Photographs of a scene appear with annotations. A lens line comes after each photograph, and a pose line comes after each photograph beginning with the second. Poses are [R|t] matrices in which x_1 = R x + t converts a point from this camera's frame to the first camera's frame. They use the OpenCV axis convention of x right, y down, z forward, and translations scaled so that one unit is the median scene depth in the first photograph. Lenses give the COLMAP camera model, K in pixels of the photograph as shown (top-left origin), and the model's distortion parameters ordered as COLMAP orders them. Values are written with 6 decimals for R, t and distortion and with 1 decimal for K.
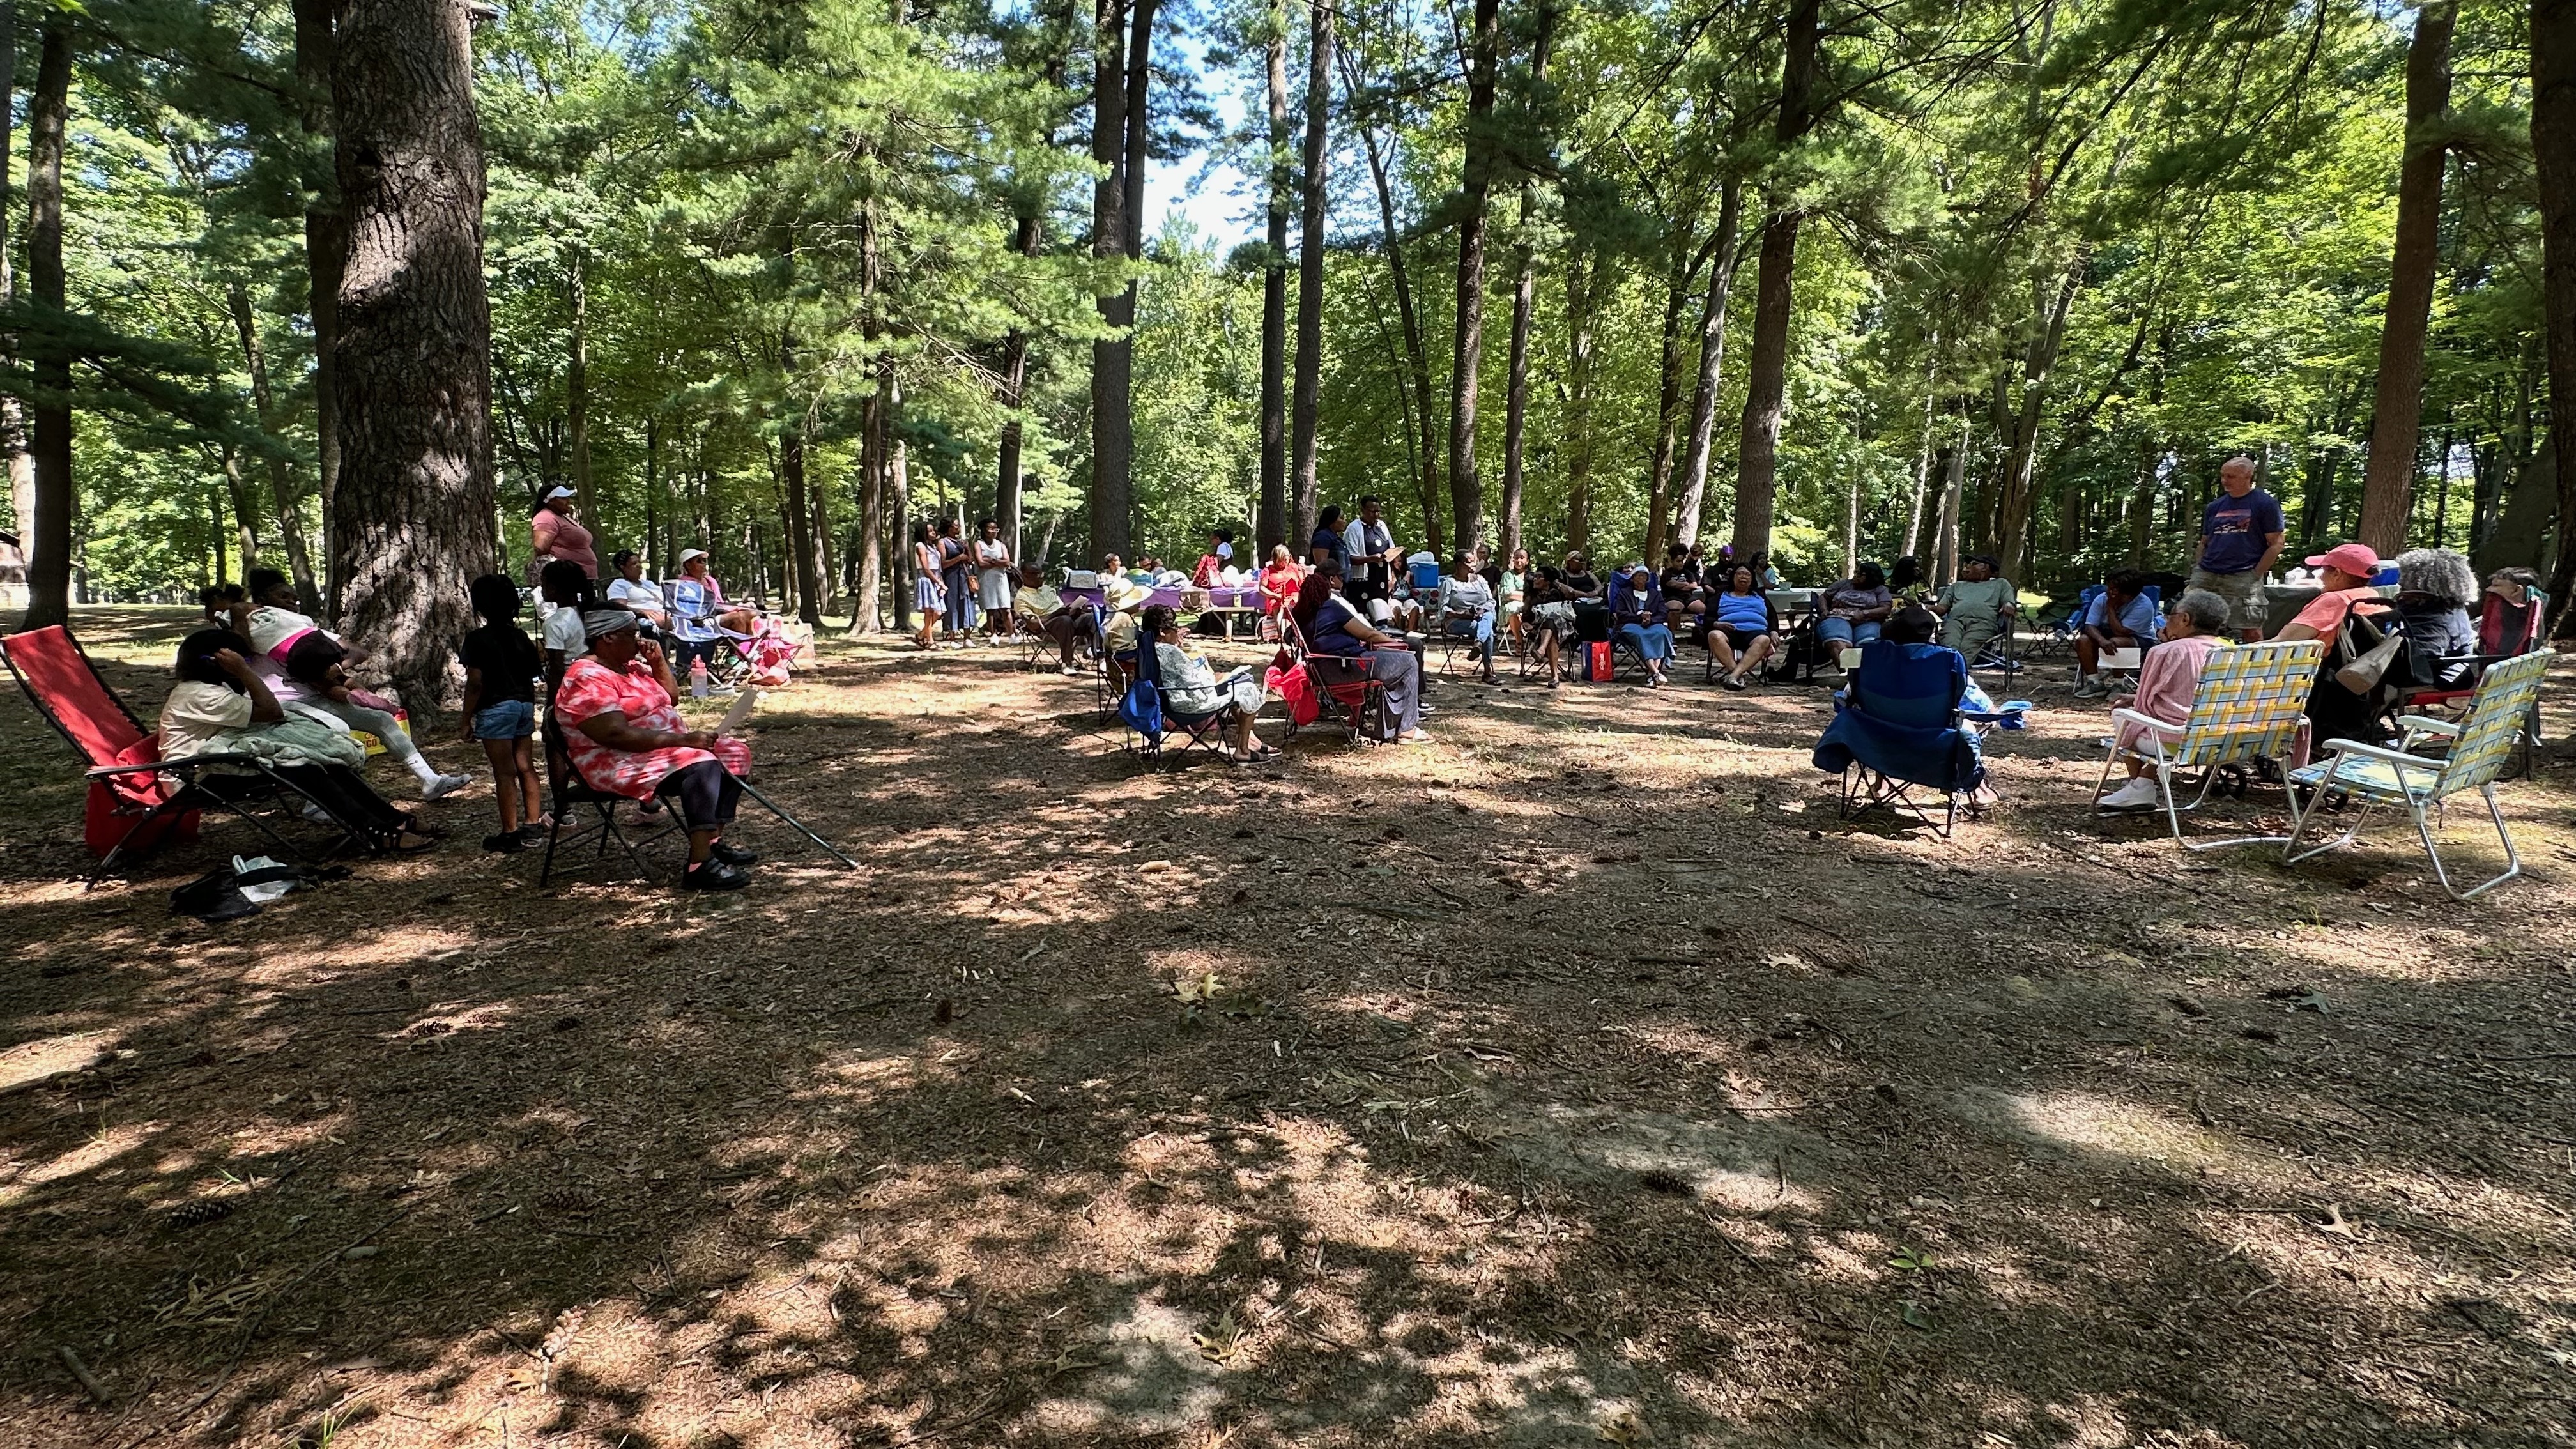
lens RADIAL K [[1187.6, 0, 1288.0], [0, 1187.6, 724.5], [0, 0, 1]] dist [-0.002202, -0.000183]
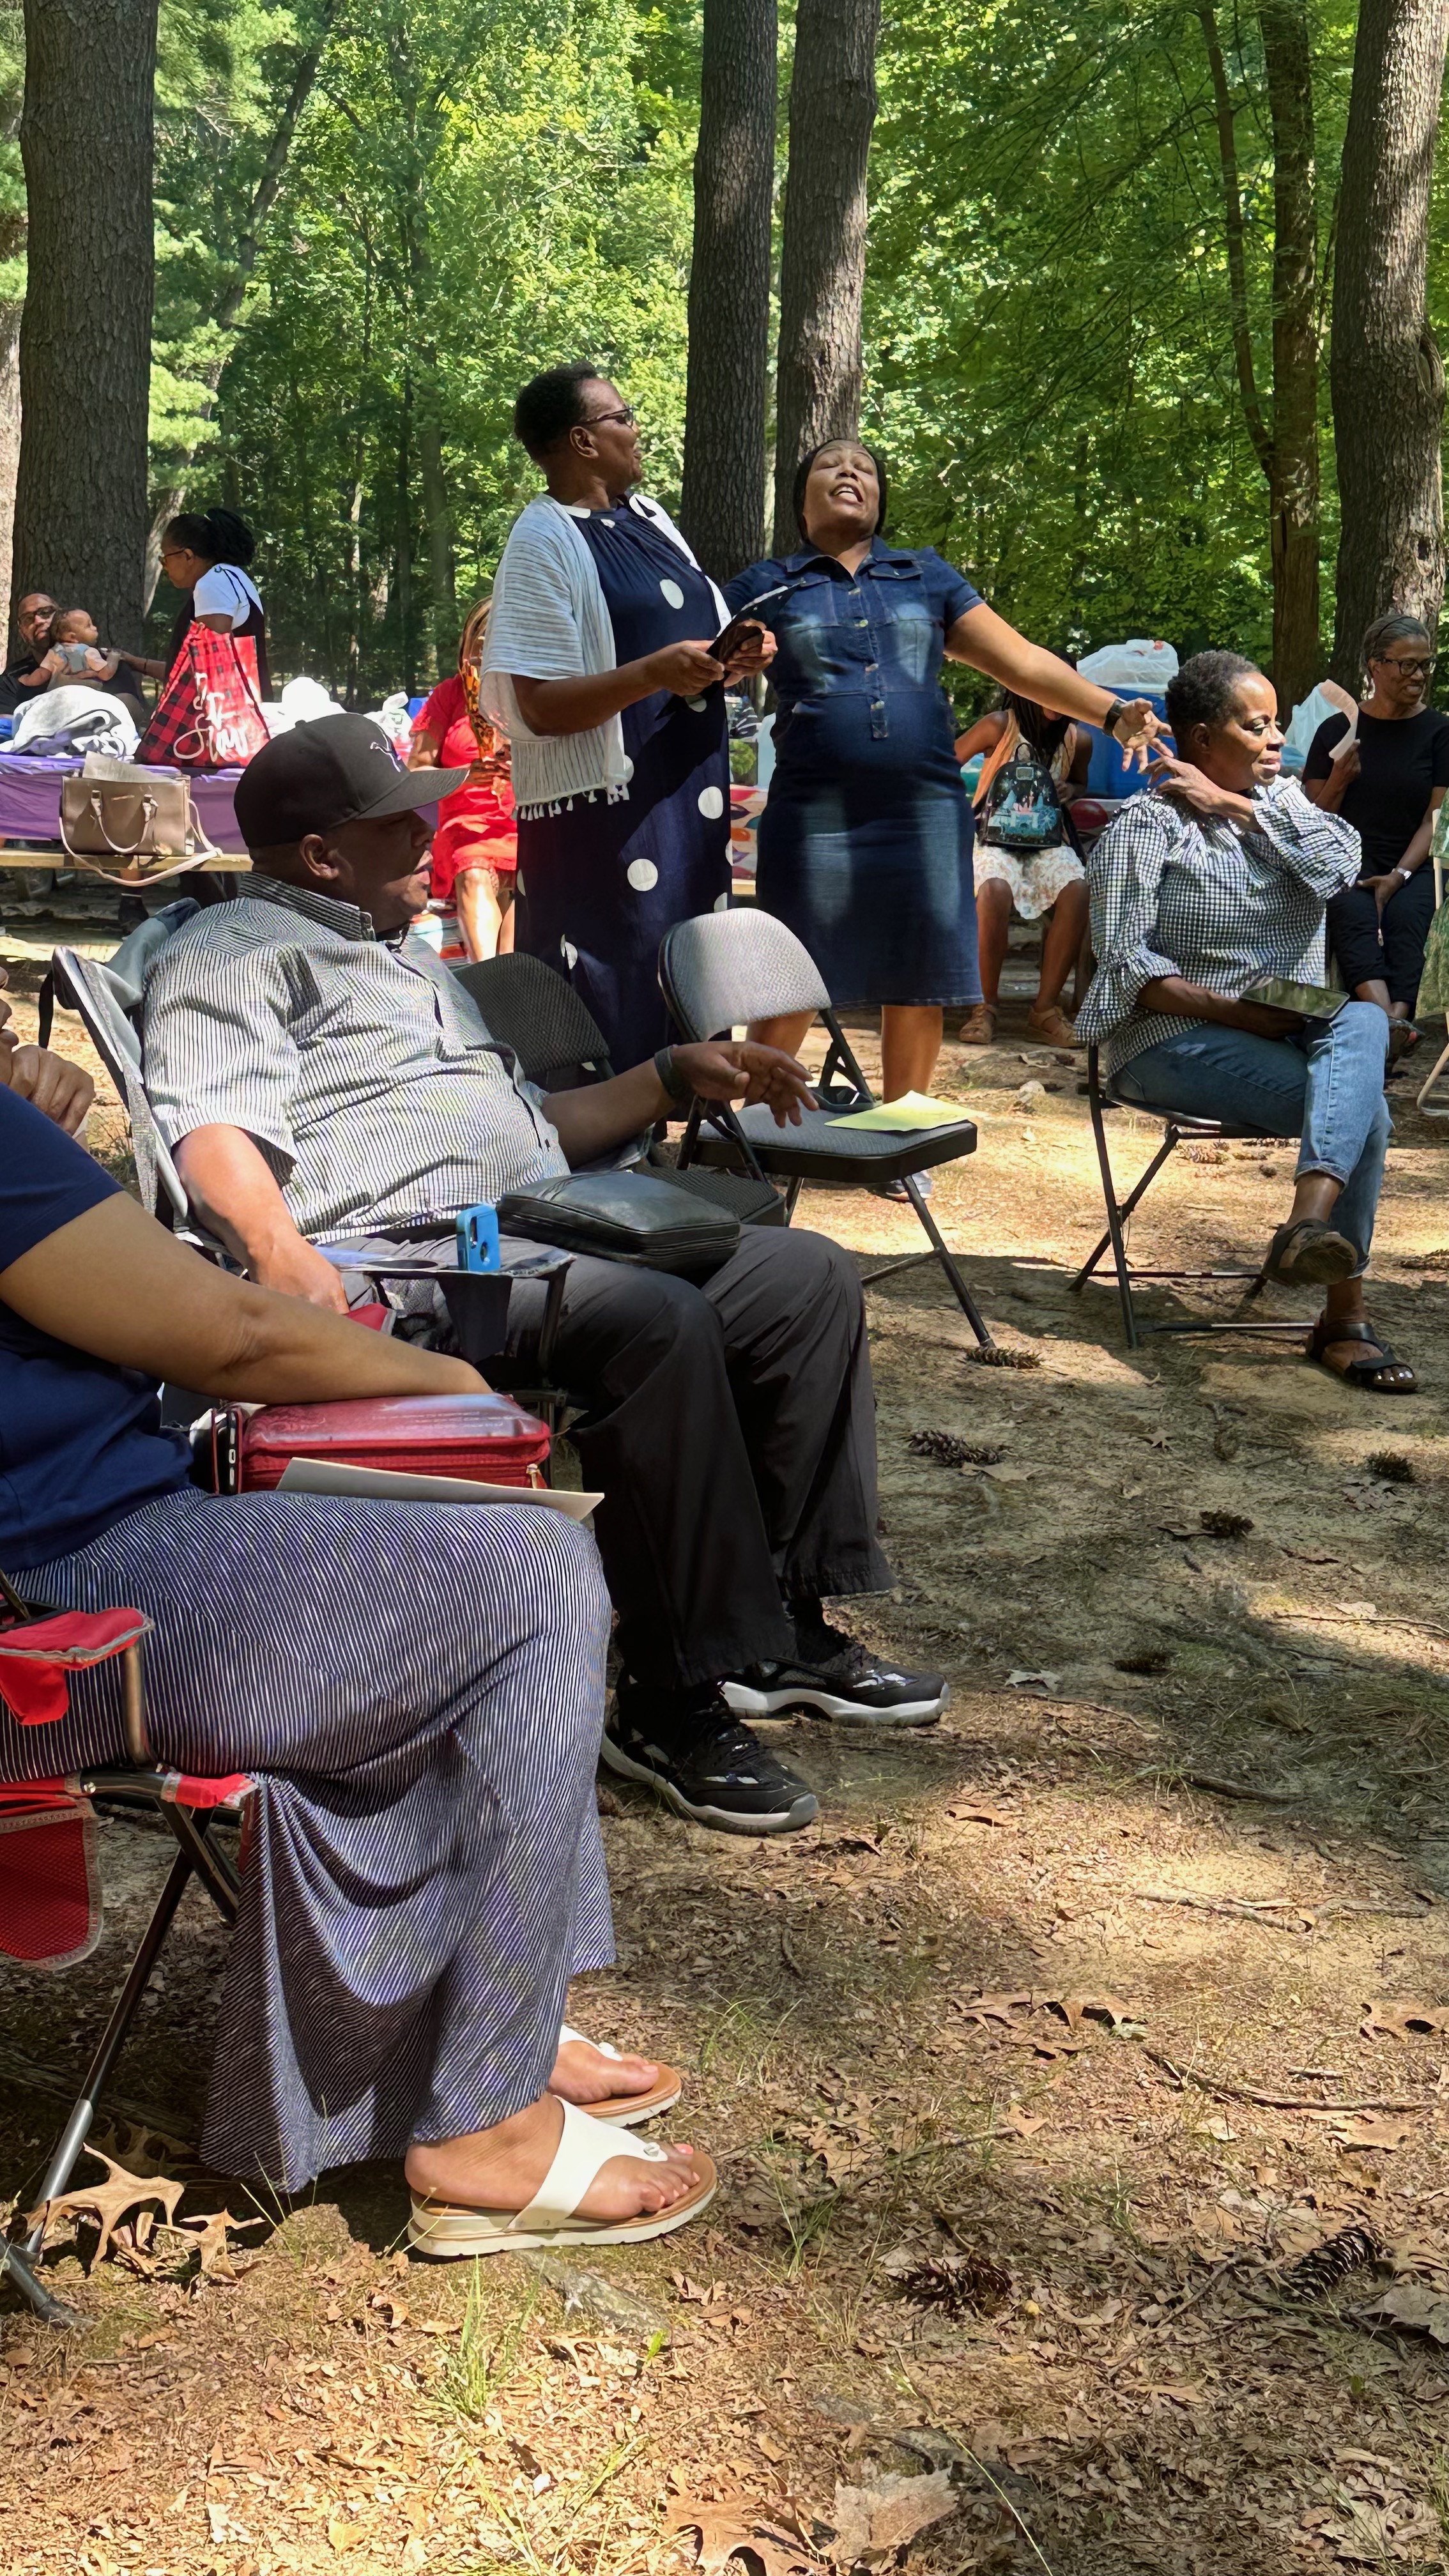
lens RADIAL K [[3316.4, 0, 718.9], [0, 3316.4, 1295.8], [0, 0, 1]] dist [0.135915, -0.050277]
pose [[0.997961, 0.040792, -0.049089, 0.035178], [-0.037714, 0.997359, 0.062068, -0.026643], [0.051491, -0.060090, 0.996864, 0.164387]]
